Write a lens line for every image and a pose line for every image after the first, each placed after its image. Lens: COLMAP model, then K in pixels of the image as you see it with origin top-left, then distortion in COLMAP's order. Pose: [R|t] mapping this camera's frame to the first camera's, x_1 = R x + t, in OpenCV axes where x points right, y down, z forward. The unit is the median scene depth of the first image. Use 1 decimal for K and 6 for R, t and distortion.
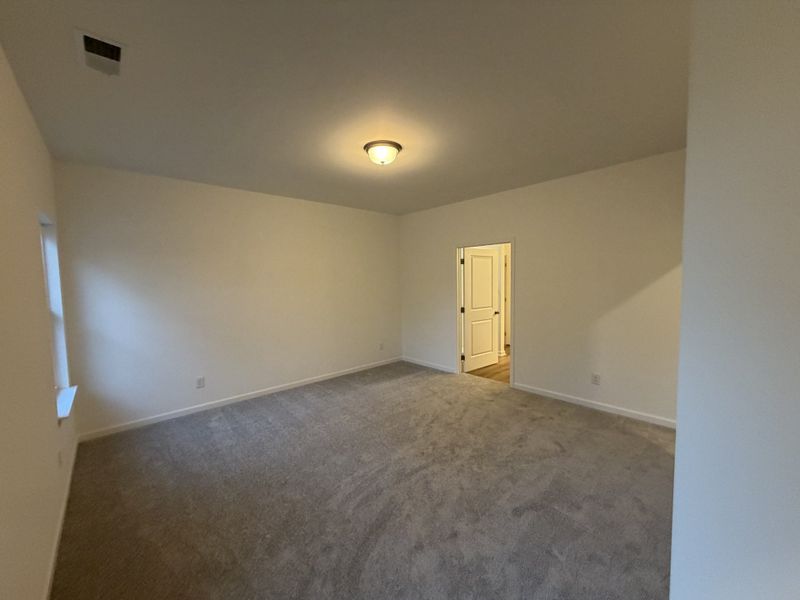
lens RADIAL K [[318.1, 0, 397.8], [0, 318.1, 301.3], [0, 0, 1]] dist [0.000426, 0.000066]
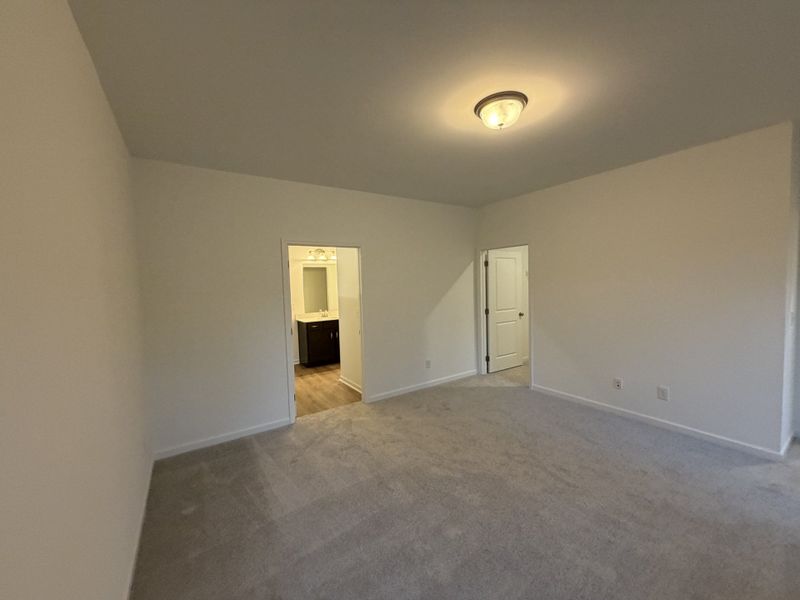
lens RADIAL K [[318.1, 0, 397.8], [0, 318.1, 301.3], [0, 0, 1]] dist [0.000426, 0.000066]
pose [[0.145153, -0.038148, 0.988673, -0.645335], [0.093359, 0.995326, 0.024698, -0.048636], [-0.984995, 0.088716, 0.148036, 0.899749]]
